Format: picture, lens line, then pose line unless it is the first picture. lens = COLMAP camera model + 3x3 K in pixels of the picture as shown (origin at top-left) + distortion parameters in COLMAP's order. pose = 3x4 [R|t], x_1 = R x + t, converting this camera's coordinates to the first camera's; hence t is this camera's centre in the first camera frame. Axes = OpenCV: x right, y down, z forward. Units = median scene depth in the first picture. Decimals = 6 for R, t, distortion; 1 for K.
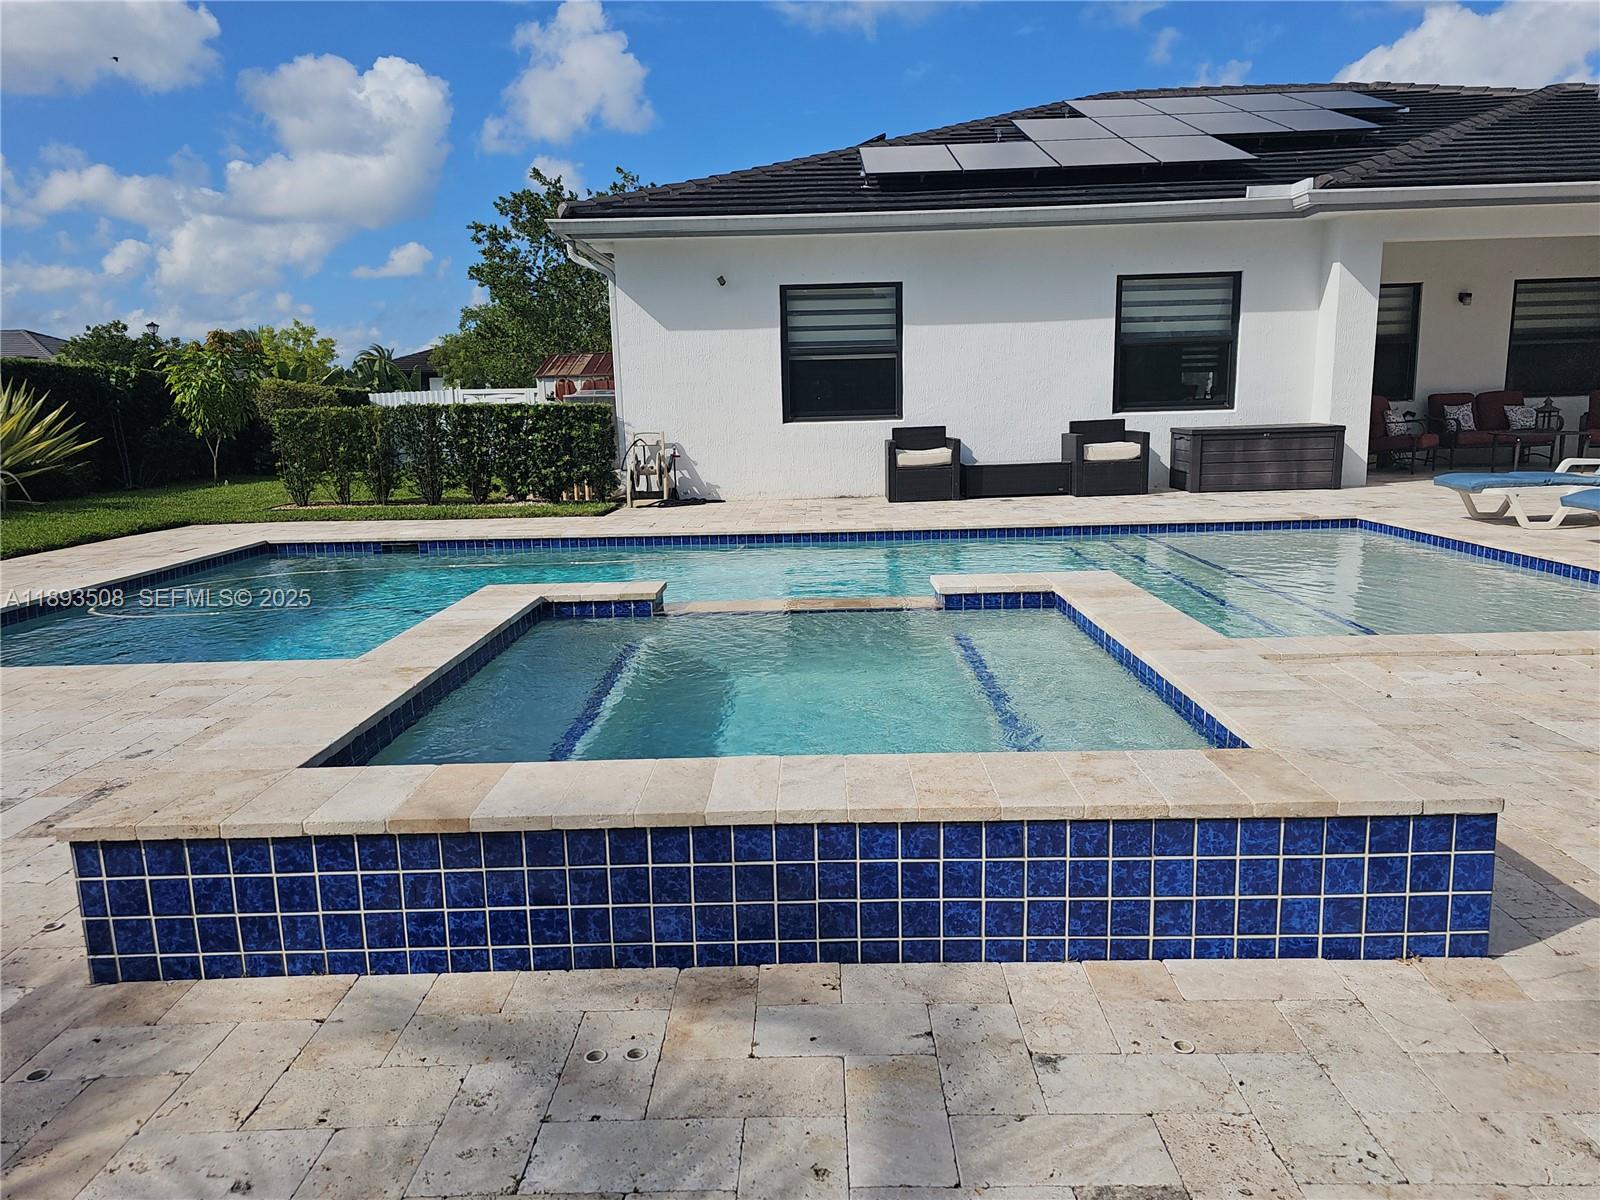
lens RADIAL K [[1077.2, 0, 797.7], [0, 1077.2, 606.4], [0, 0, 1]] dist [0.044034, -0.026537]
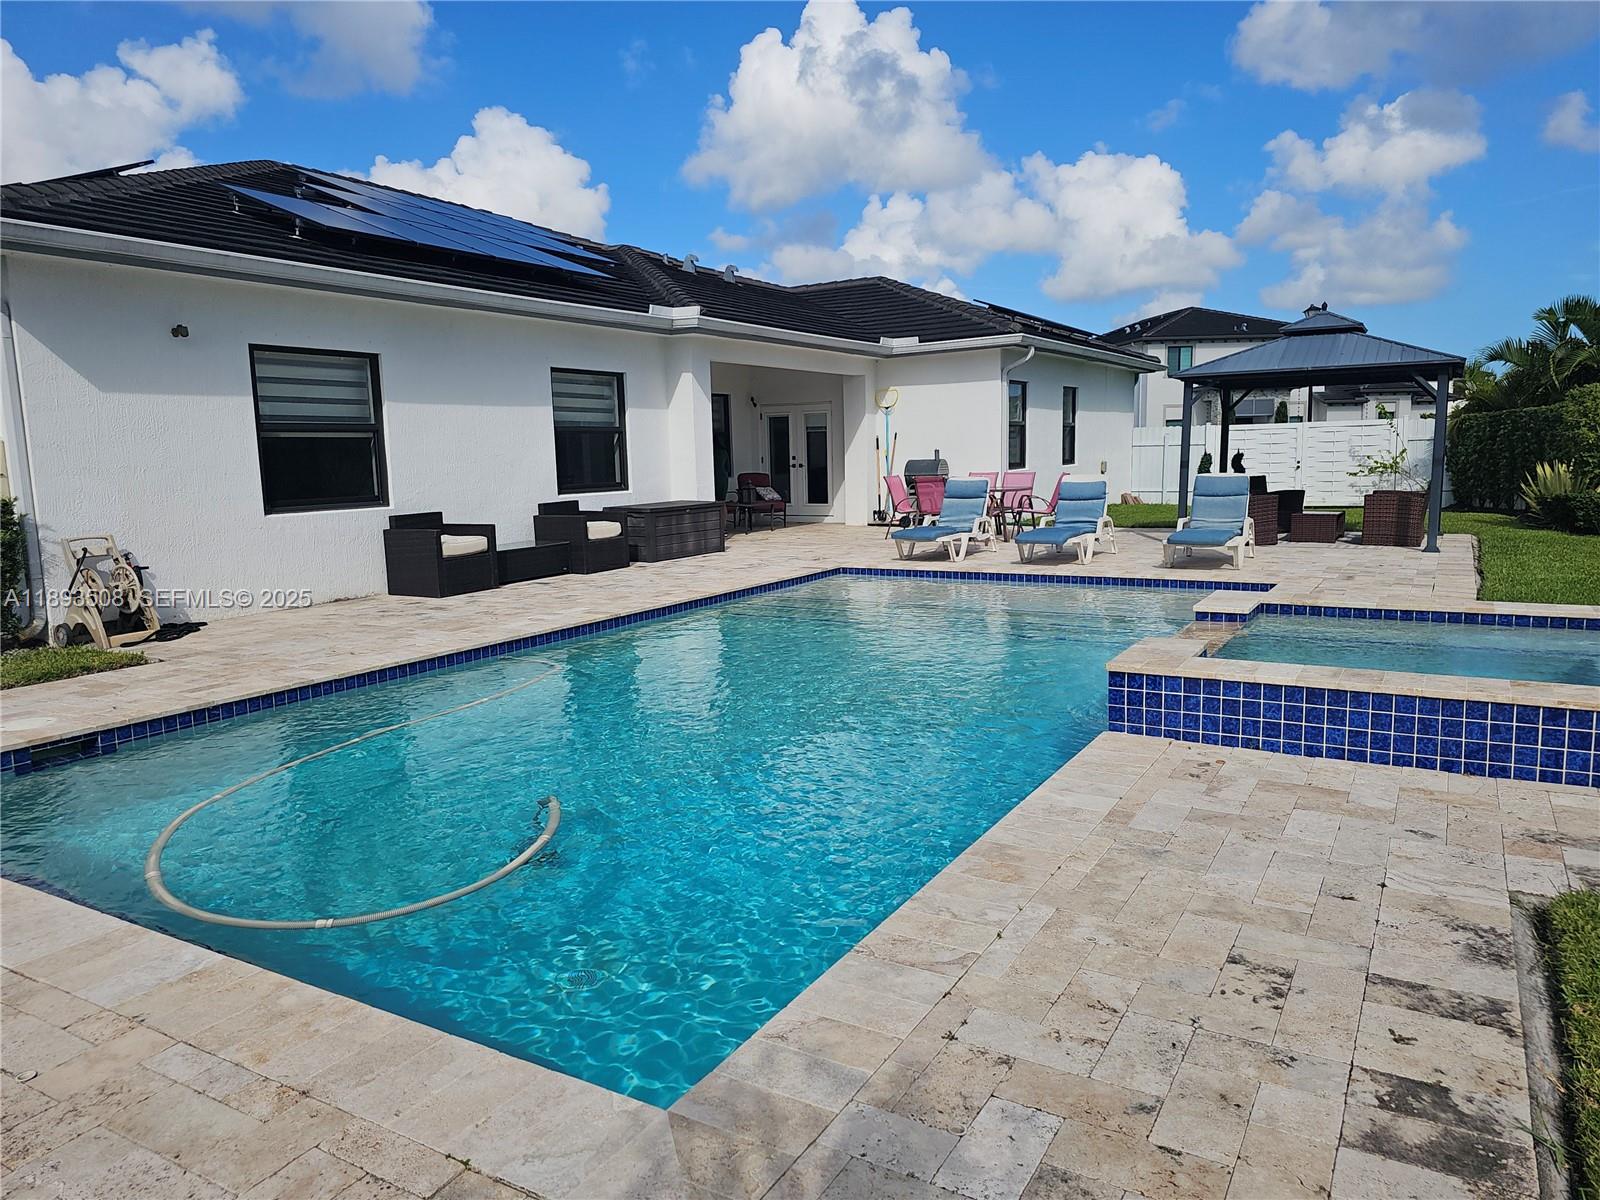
lens RADIAL K [[1077.2, 0, 825.4], [0, 1077.2, 610.8], [0, 0, 1]] dist [0.044034, -0.026537]
pose [[0.514436, -0.114503, 0.849850, -0.488152], [0.168108, 0.985281, 0.030990, -0.057464], [-0.840890, 0.126924, 0.526113, 0.246822]]
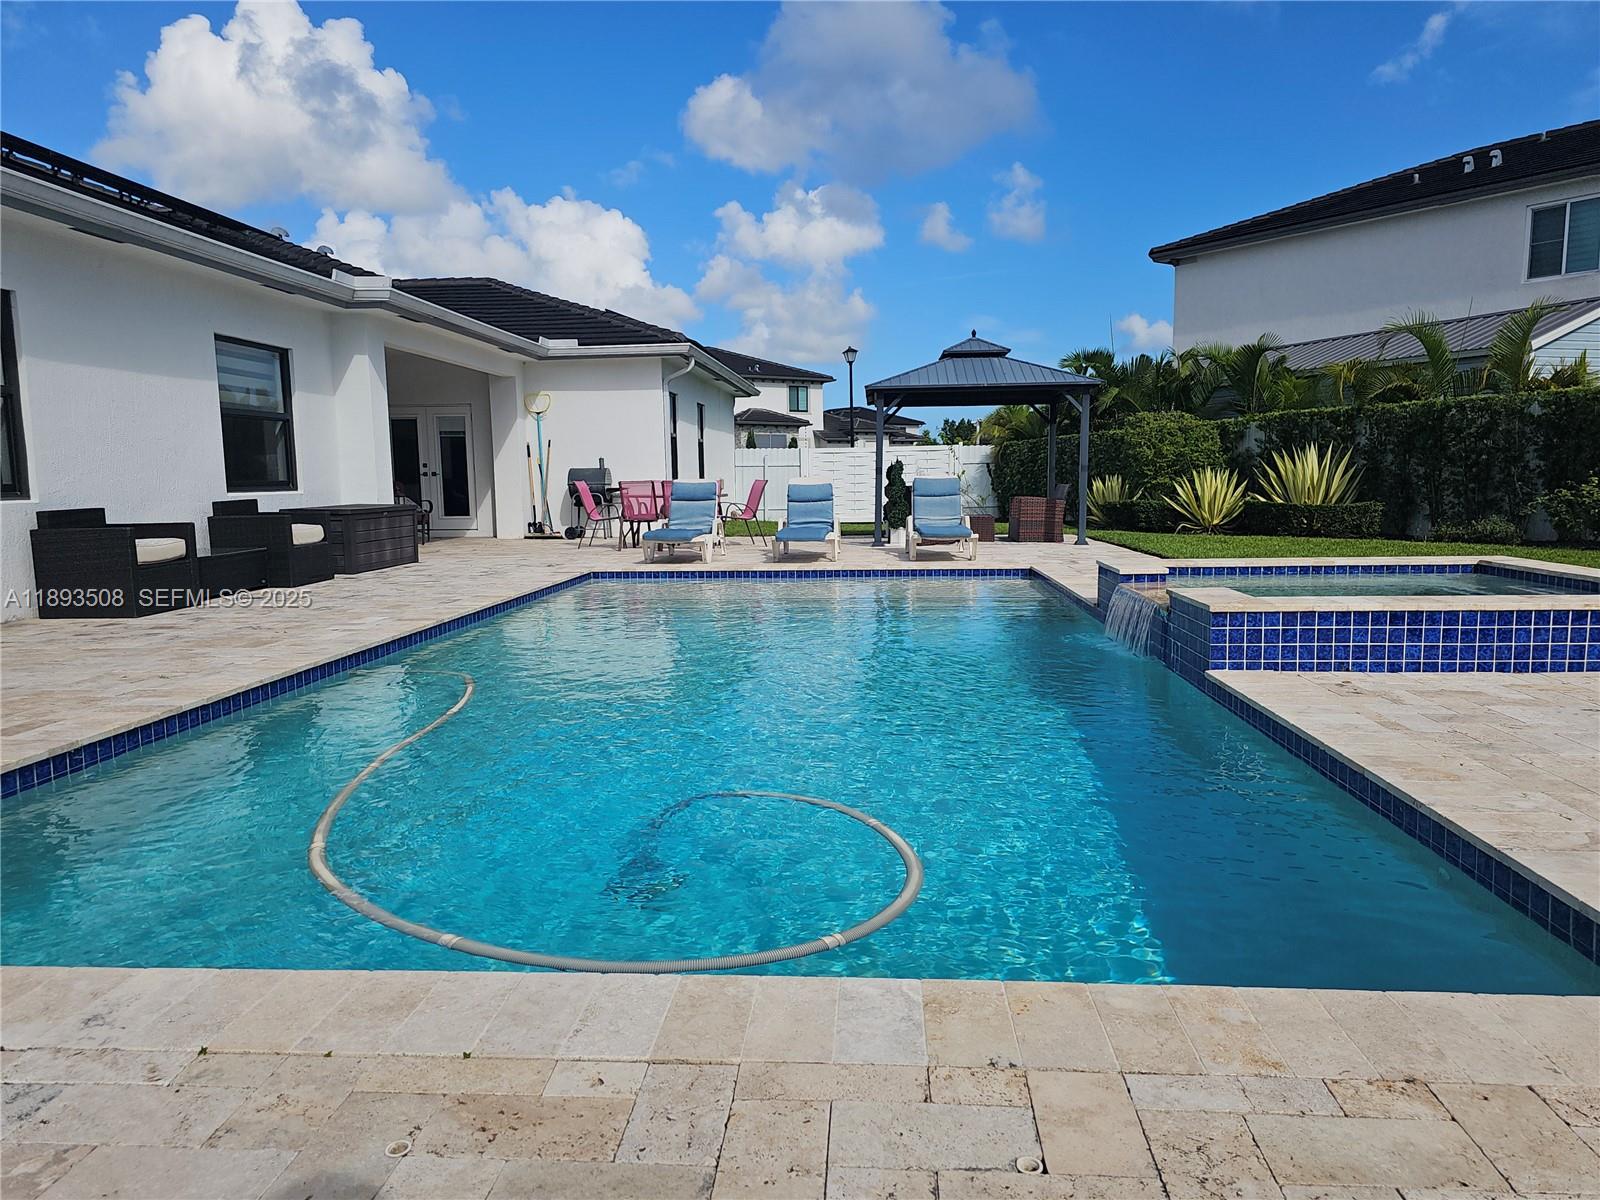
lens RADIAL K [[1077.2, 0, 827.7], [0, 1077.2, 568.2], [0, 0, 1]] dist [0.044034, -0.026537]
pose [[0.076555, -0.063746, 0.995025, -0.527325], [0.194889, 0.979661, 0.047768, -0.071797], [-0.977833, 0.190263, 0.087421, 0.487698]]
